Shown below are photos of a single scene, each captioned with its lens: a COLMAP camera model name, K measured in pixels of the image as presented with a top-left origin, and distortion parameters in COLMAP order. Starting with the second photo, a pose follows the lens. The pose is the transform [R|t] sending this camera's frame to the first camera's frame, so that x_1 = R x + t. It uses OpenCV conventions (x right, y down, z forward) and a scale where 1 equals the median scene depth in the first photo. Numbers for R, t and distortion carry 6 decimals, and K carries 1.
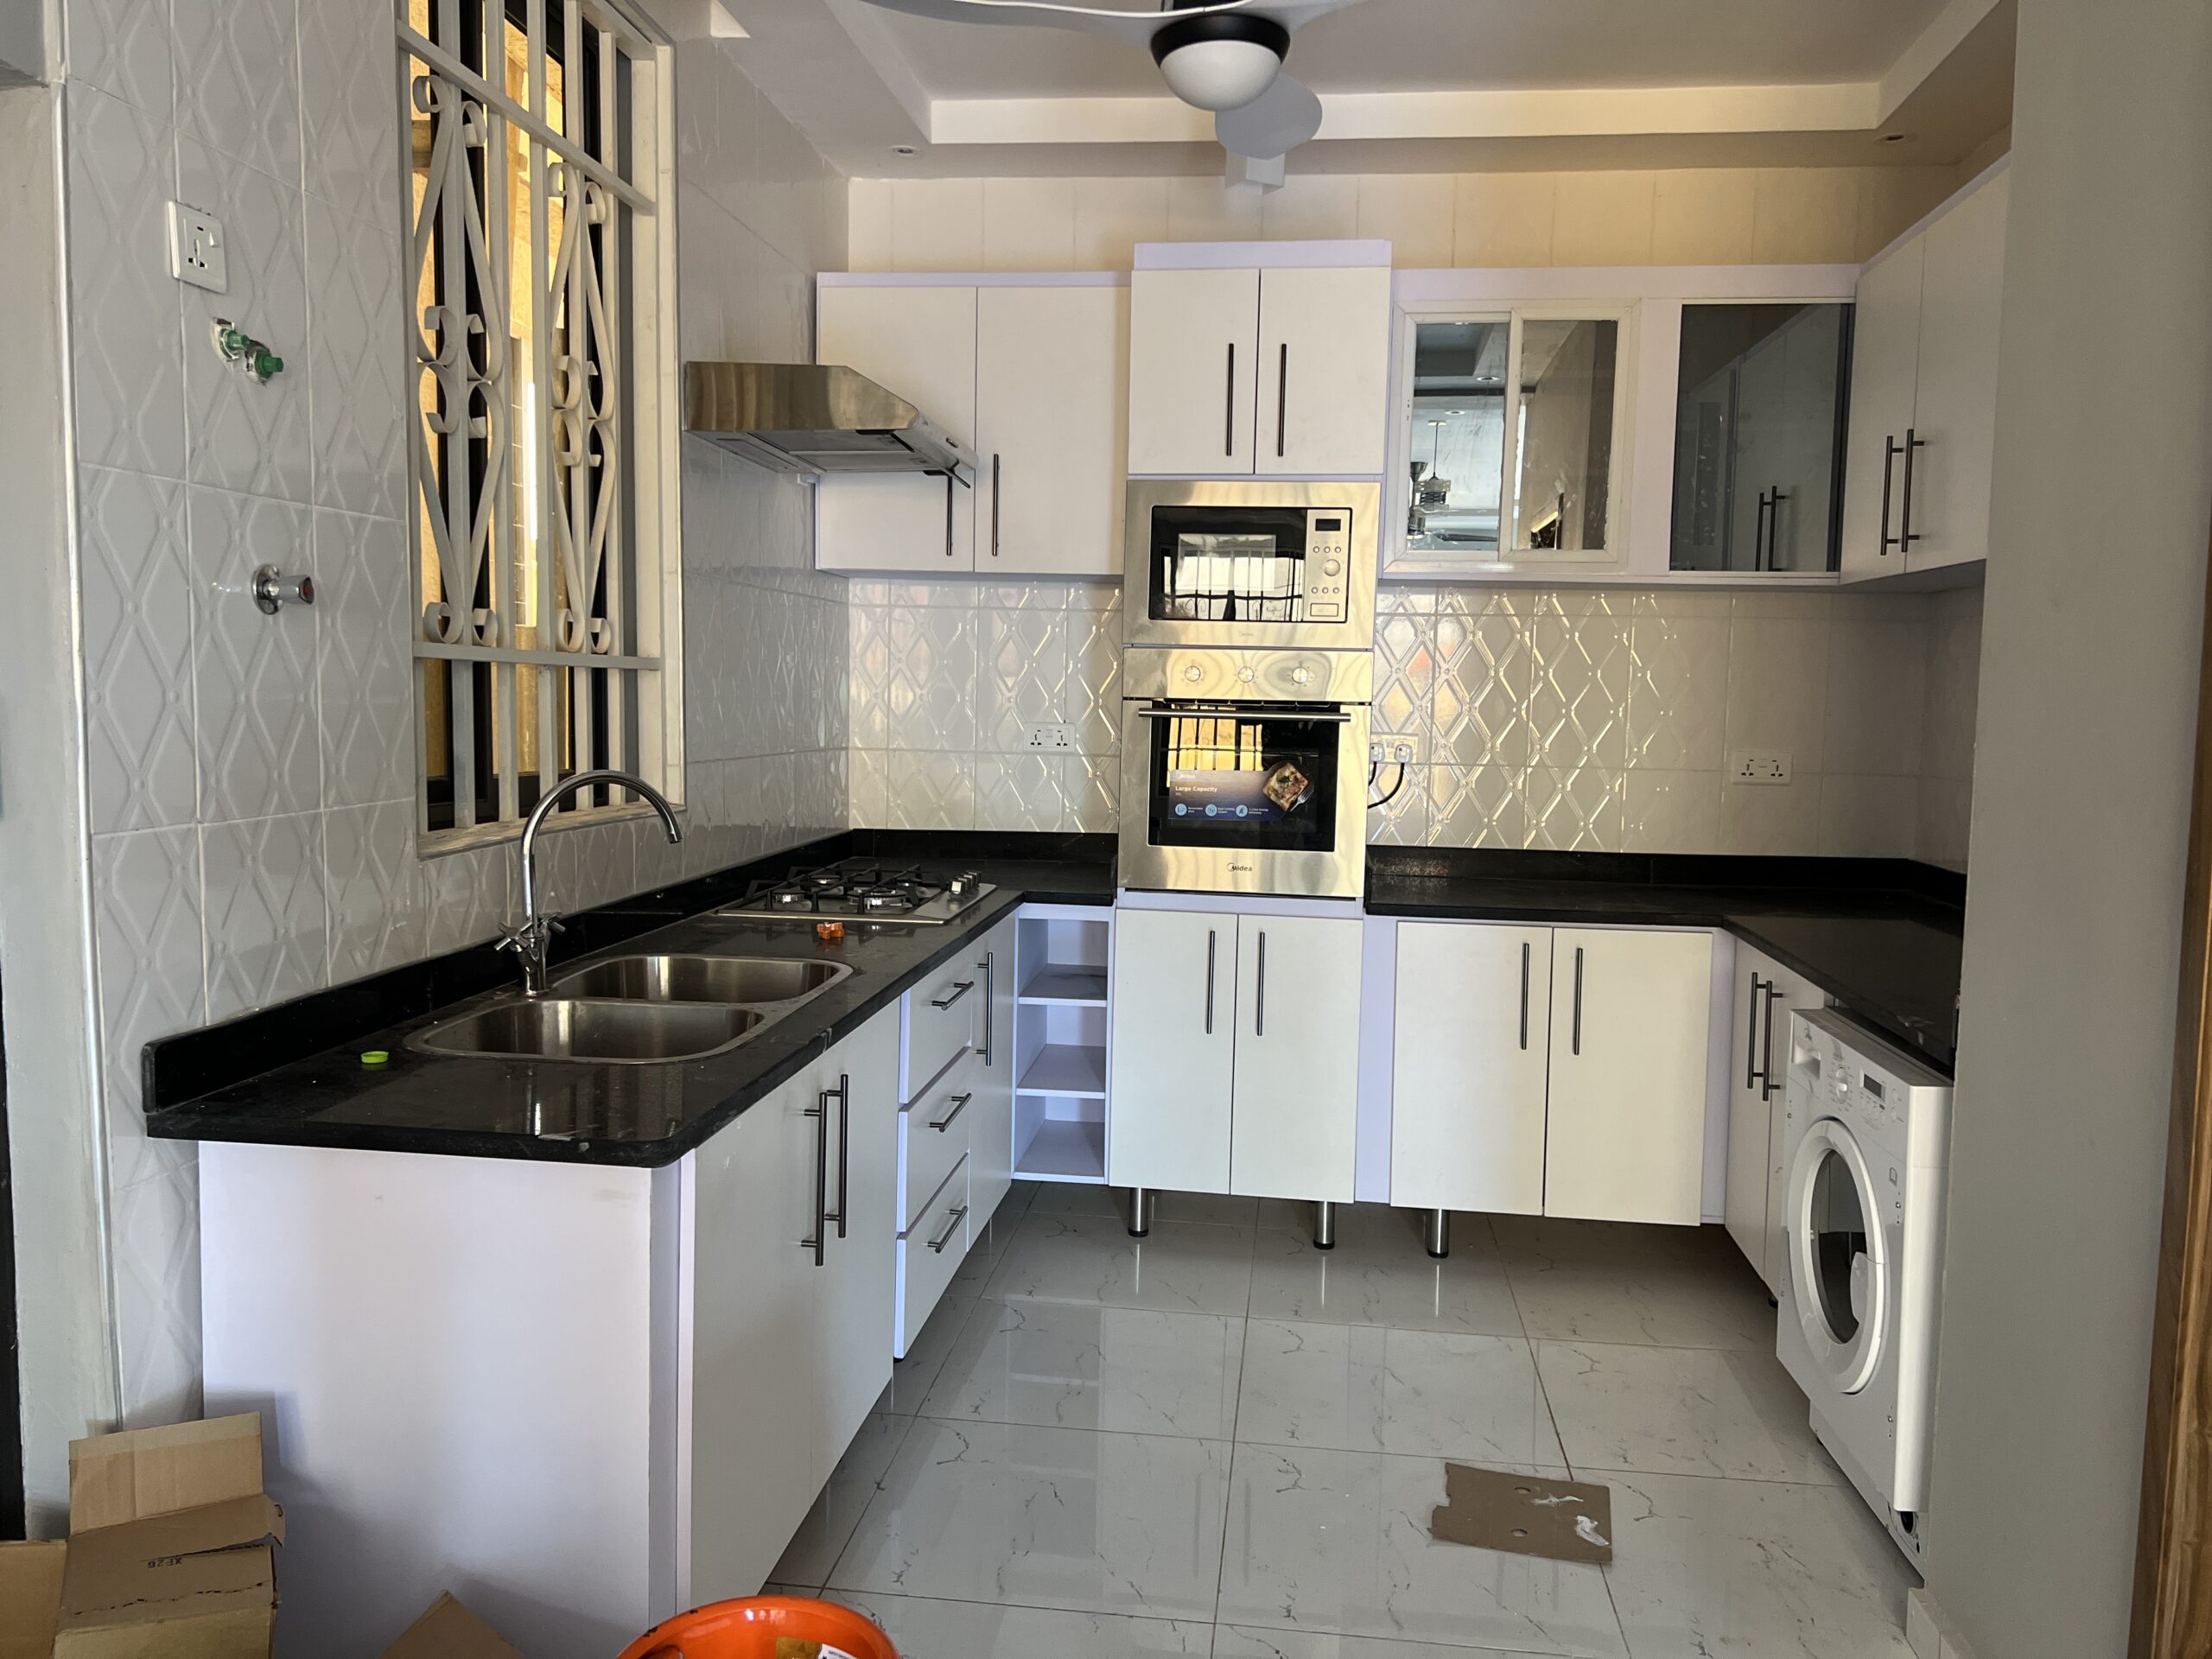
lens RADIAL K [[1659.4, 0, 1103.3], [0, 1659.4, 839.2], [0, 0, 1]] dist [0.046426, -0.030157]
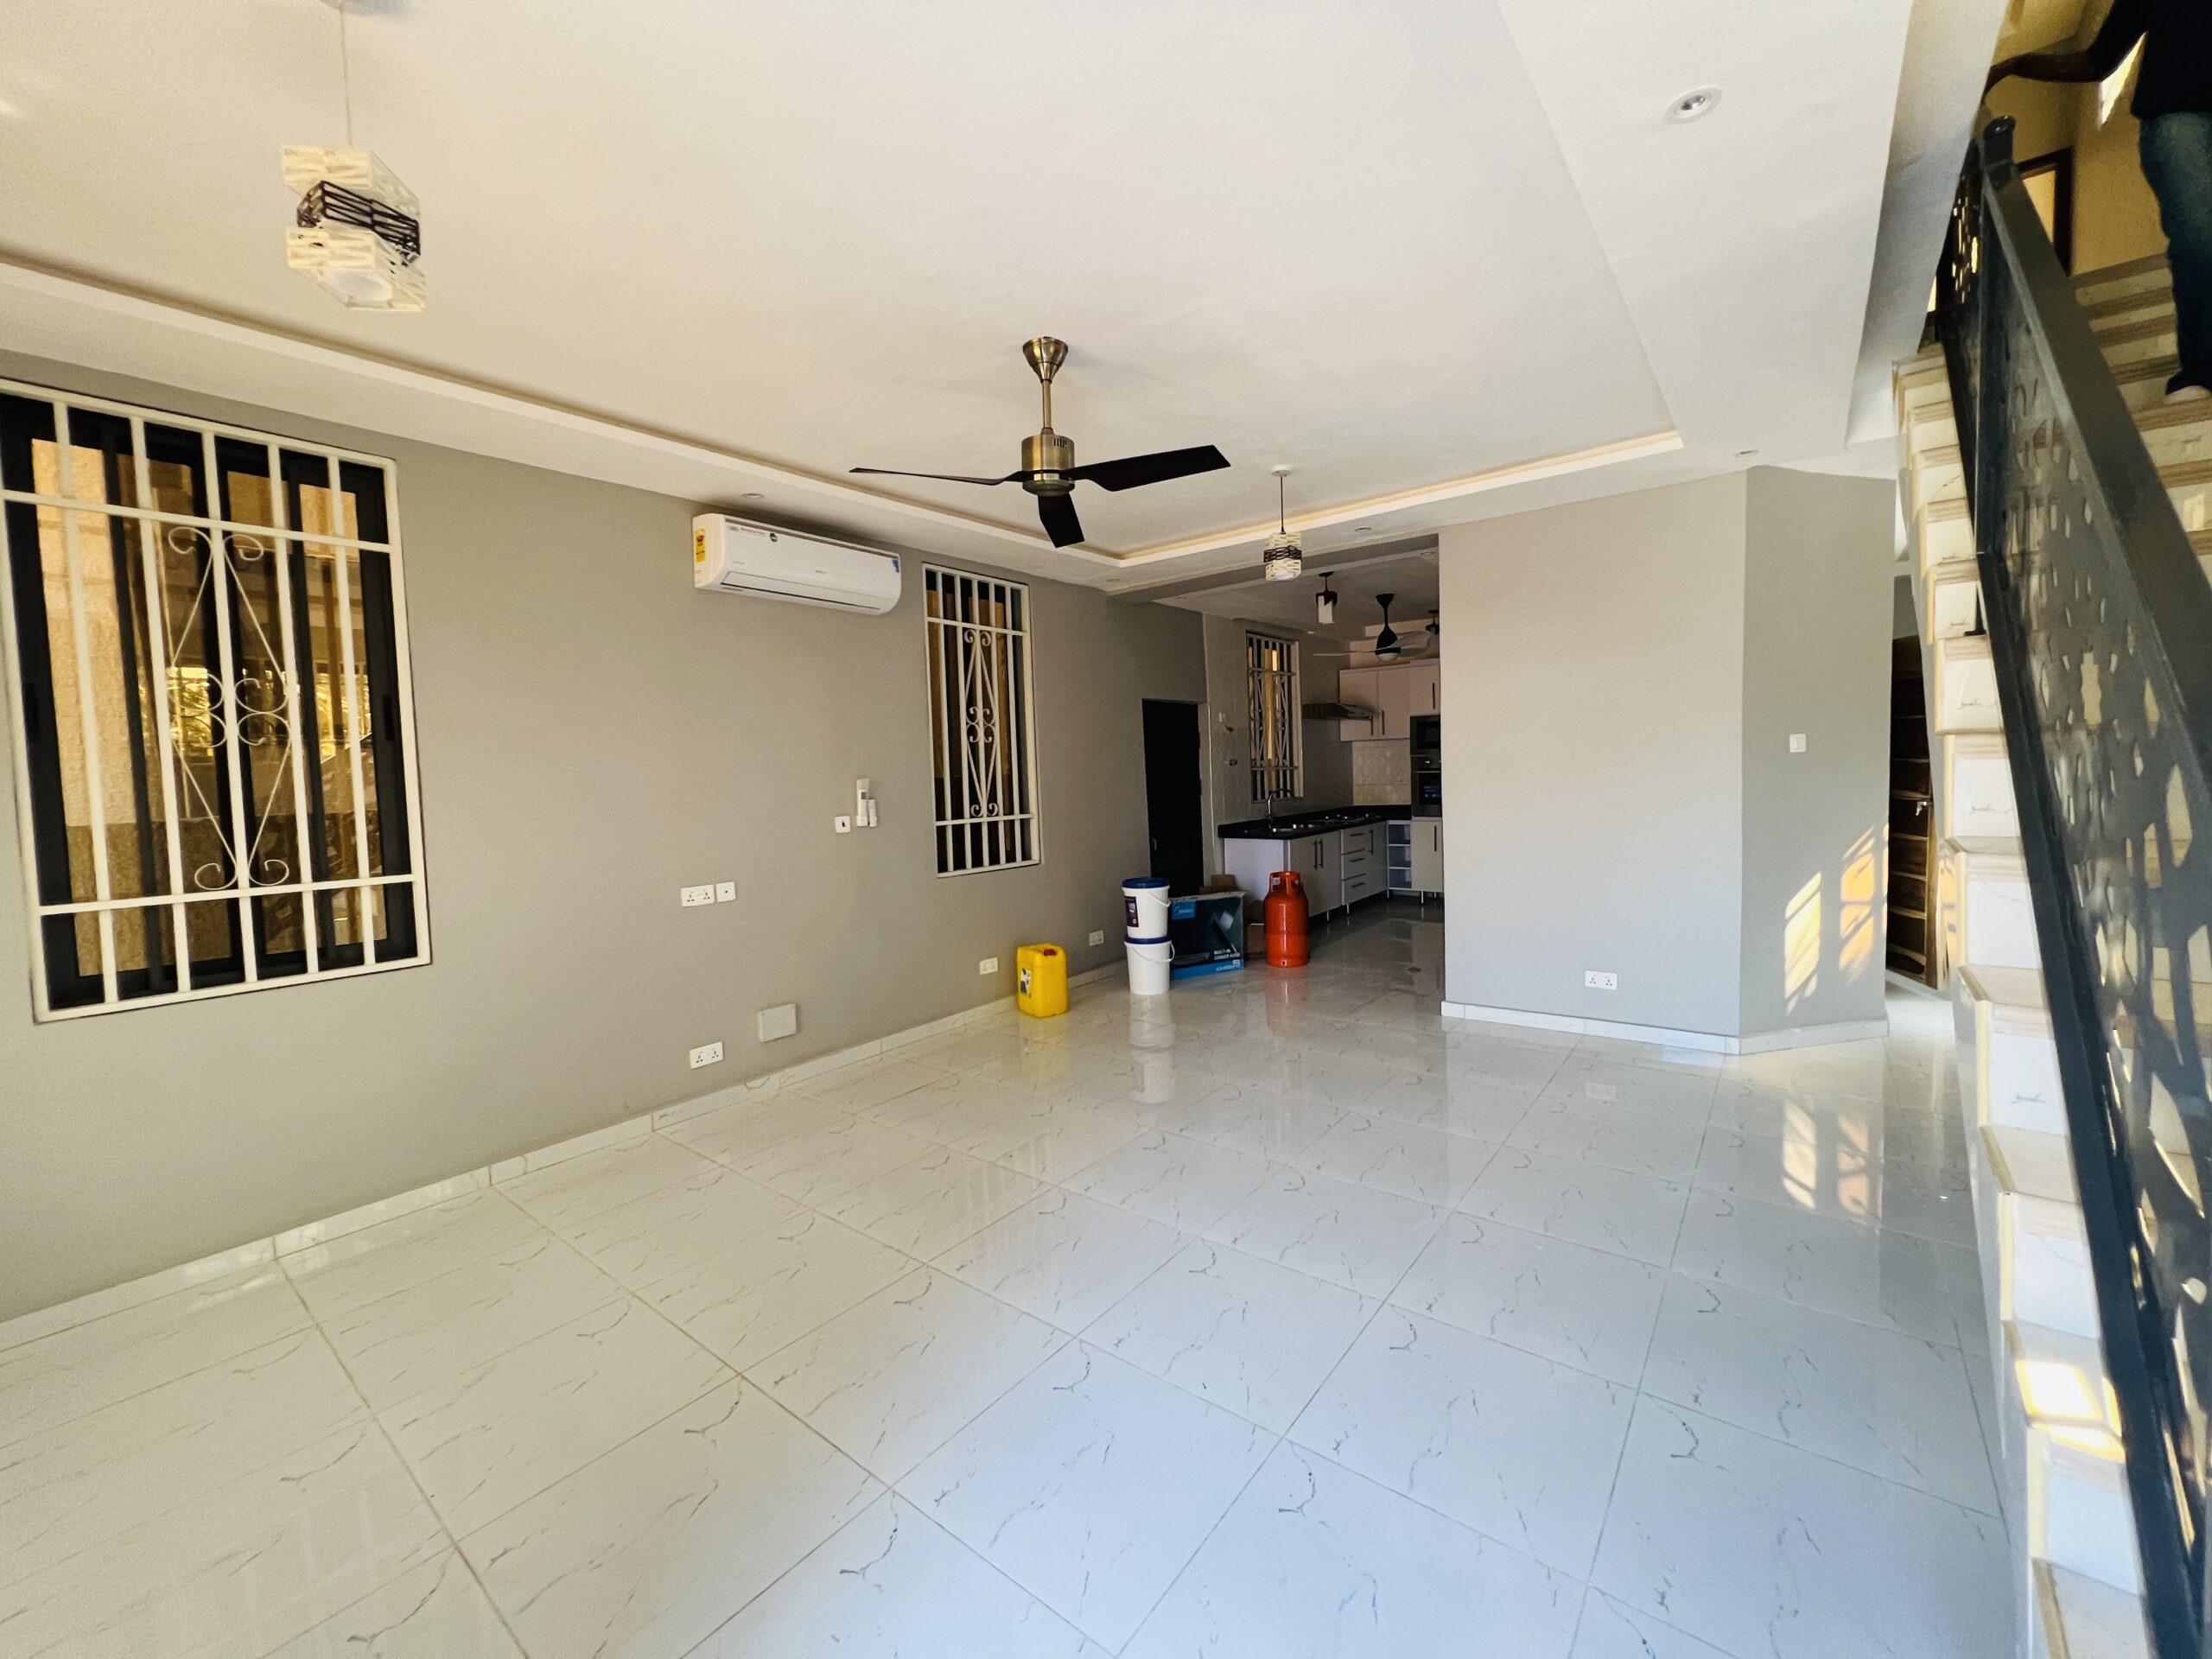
lens RADIAL K [[884.3, 0, 1096.3], [0, 884.3, 819.7], [0, 0, 1]] dist [0.000261, 0.000041]
pose [[0.852586, -0.016633, -0.522321, 0.537339], [0.000578, 0.999523, -0.030885, 0.116419], [0.522586, 0.026030, 0.852189, -1.387189]]
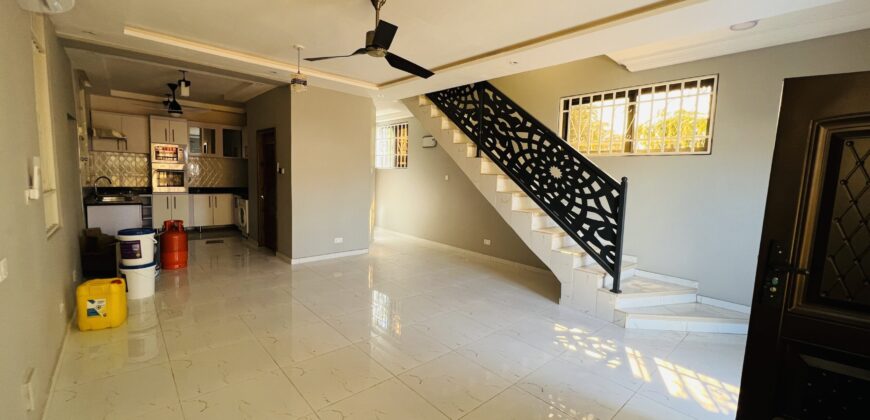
lens RADIAL K [[346.8, 0, 433.3], [0, 346.8, 210.5], [0, 0, 1]] dist [0.001048, -0.000121]
pose [[0.653964, -0.068207, 0.753445, -0.431433], [0.043543, 0.997670, 0.052523, 0.101662], [-0.755272, -0.001541, 0.655410, -1.331204]]
